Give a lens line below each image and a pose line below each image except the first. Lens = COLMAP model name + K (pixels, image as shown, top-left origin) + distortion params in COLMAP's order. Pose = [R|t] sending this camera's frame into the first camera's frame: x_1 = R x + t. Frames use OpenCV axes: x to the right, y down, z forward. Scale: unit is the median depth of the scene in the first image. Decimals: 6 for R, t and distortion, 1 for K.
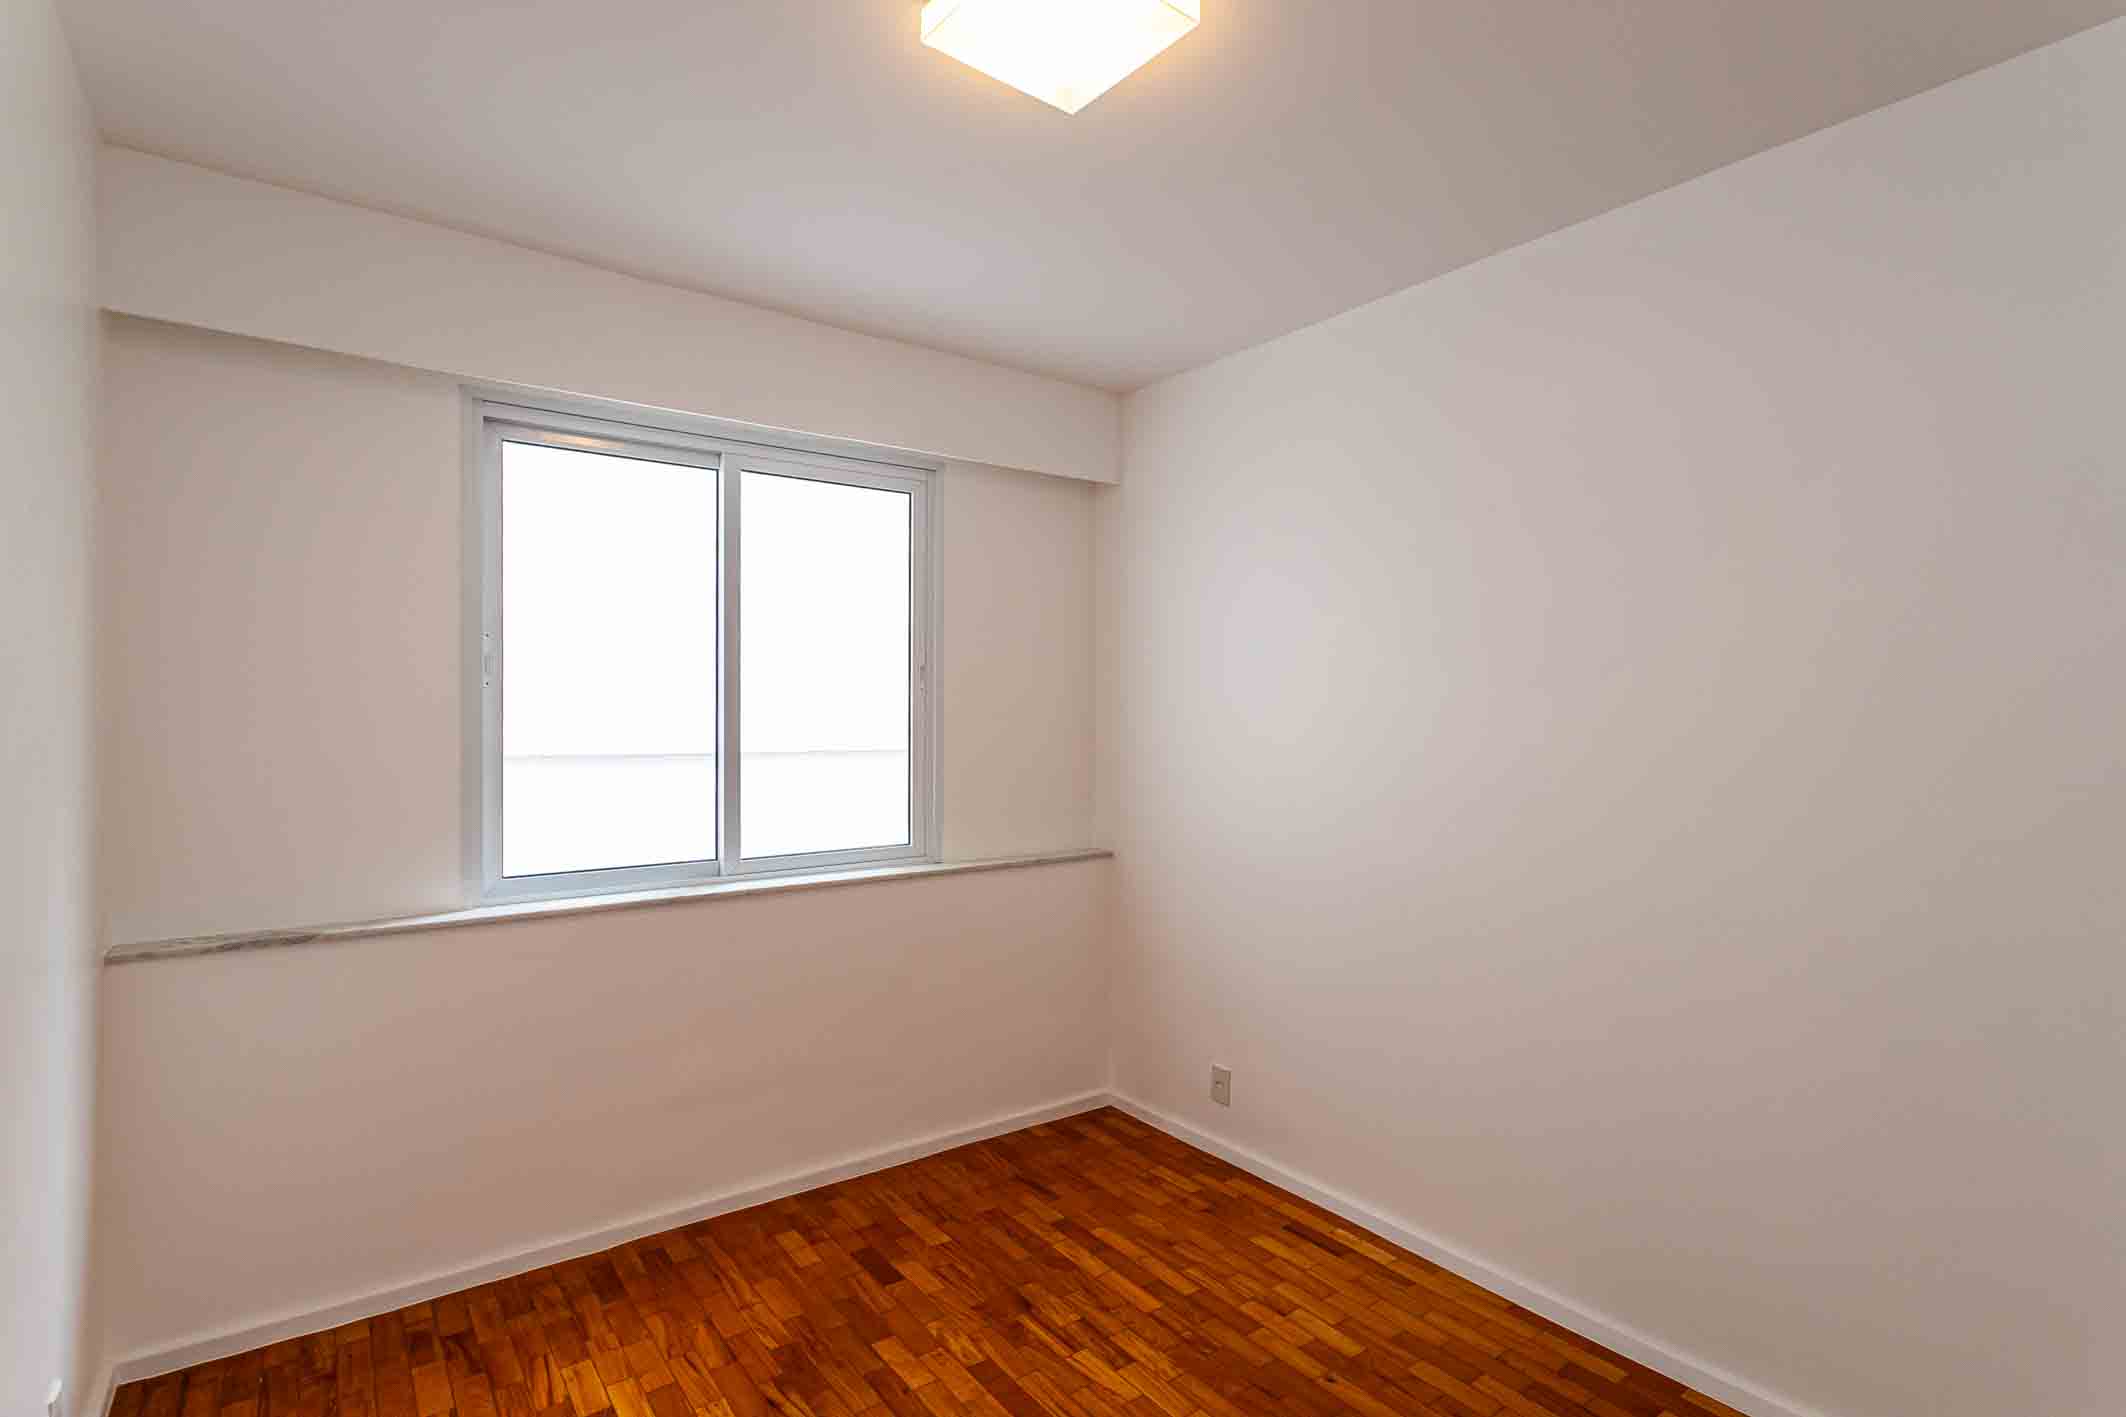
lens RADIAL K [[1025.9, 0, 1070.2], [0, 1025.9, 732.1], [0, 0, 1]] dist [-0.005947, 0.004640]
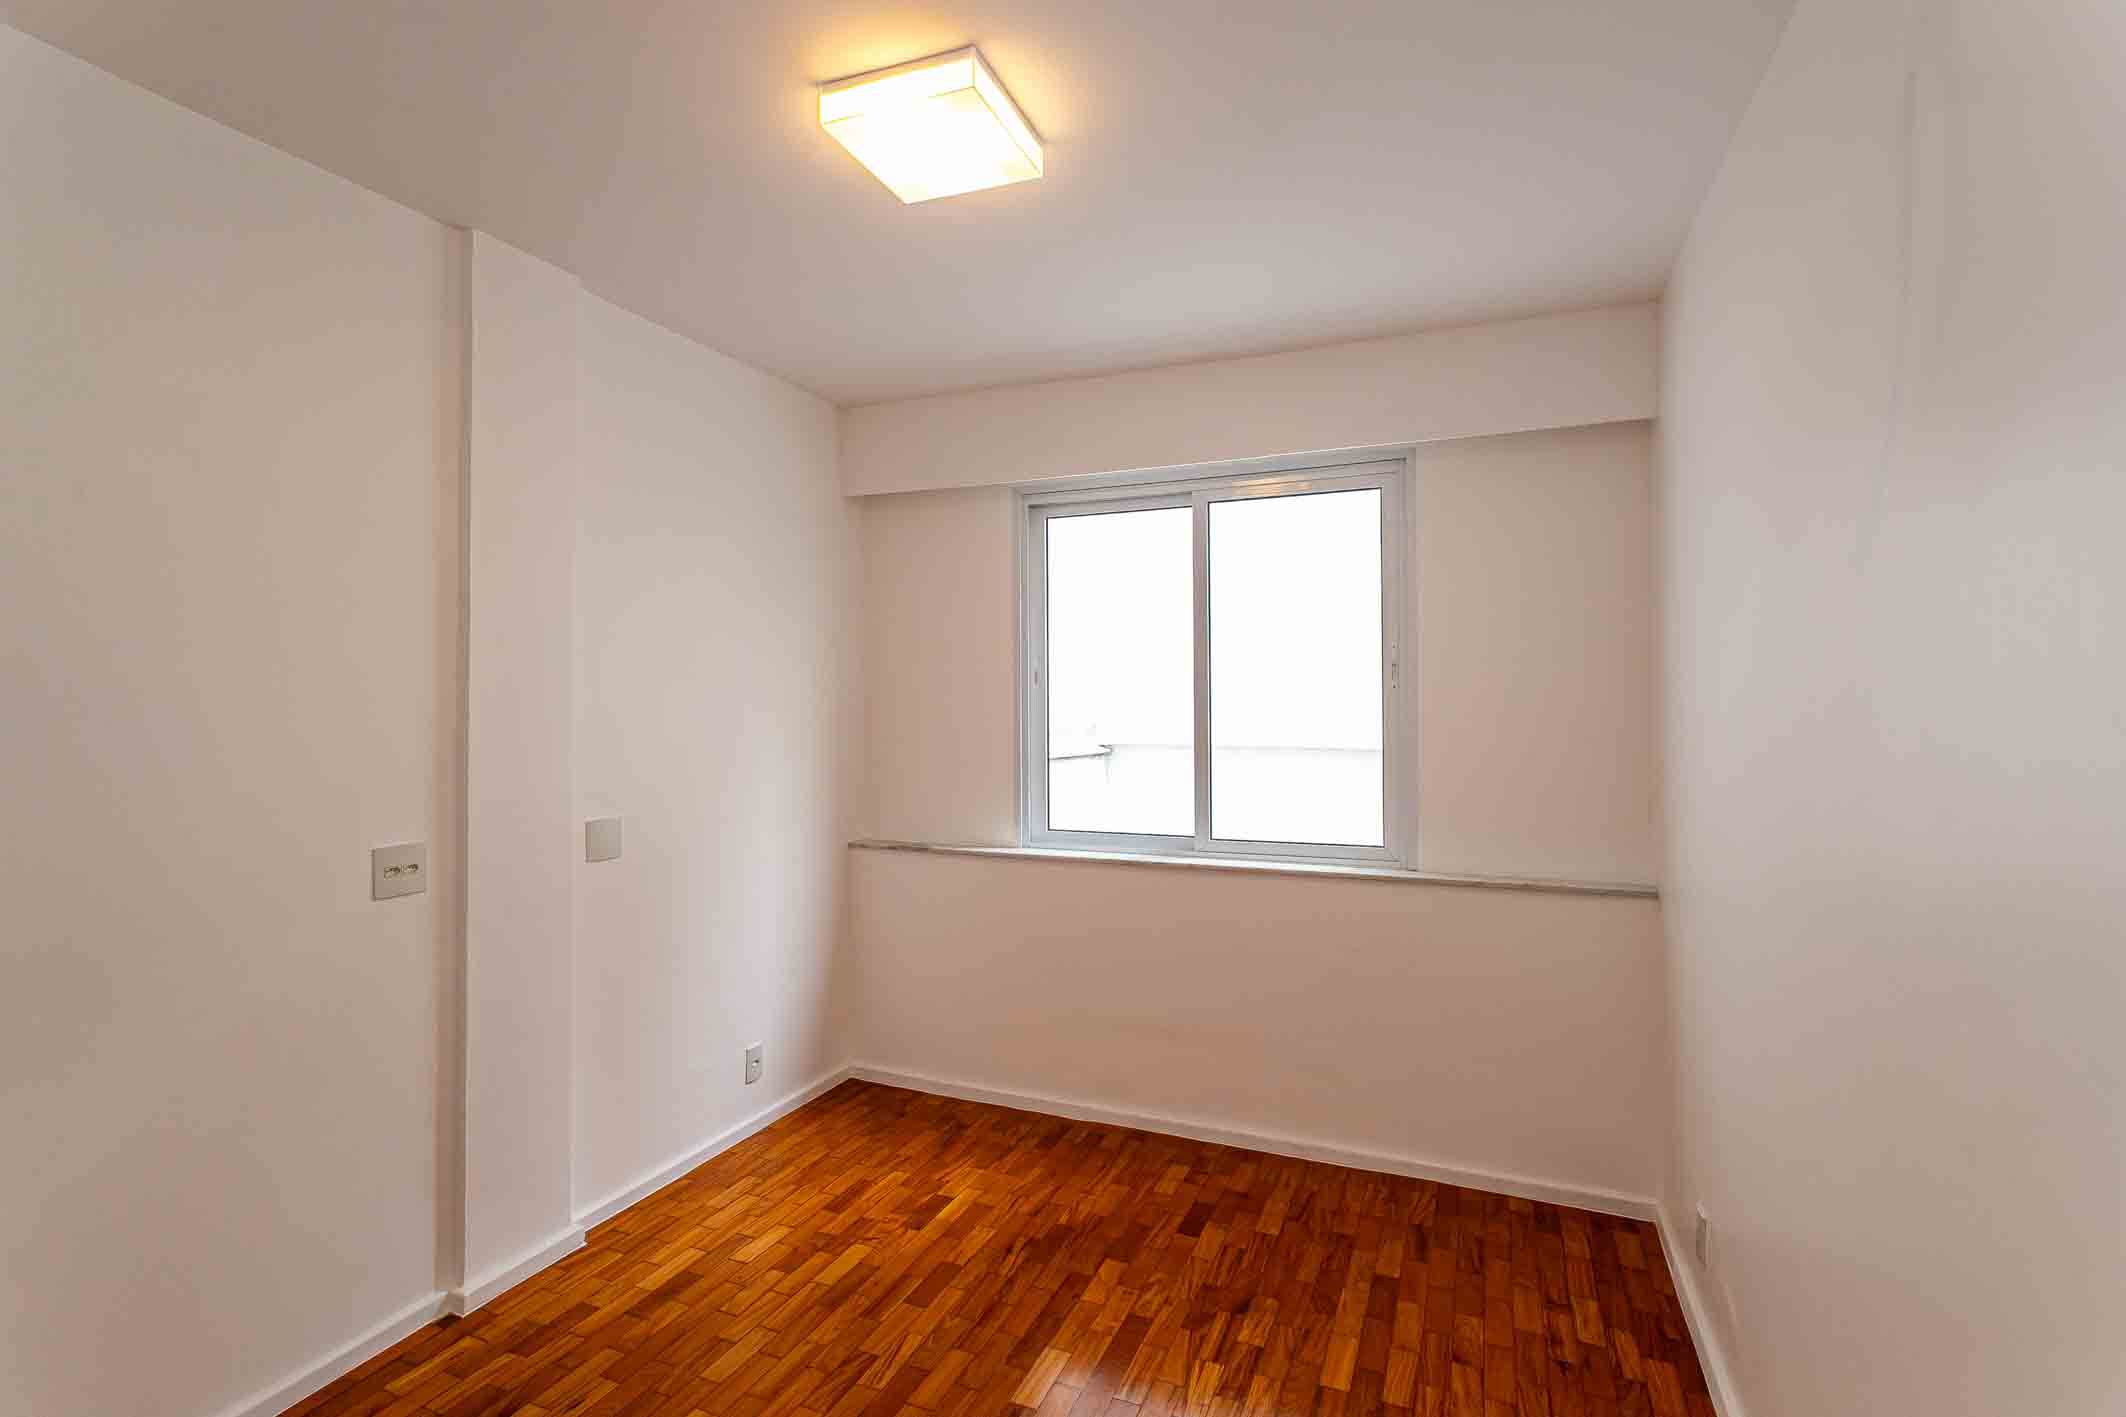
lens RADIAL K [[1025.9, 0, 1079.8], [0, 1025.9, 708.7], [0, 0, 1]] dist [-0.005947, 0.004640]
pose [[0.500482, -0.001349, -0.865746, 0.628798], [-0.017187, 0.999786, -0.011493, -0.006399], [0.865576, 0.020632, 0.500352, 0.304292]]
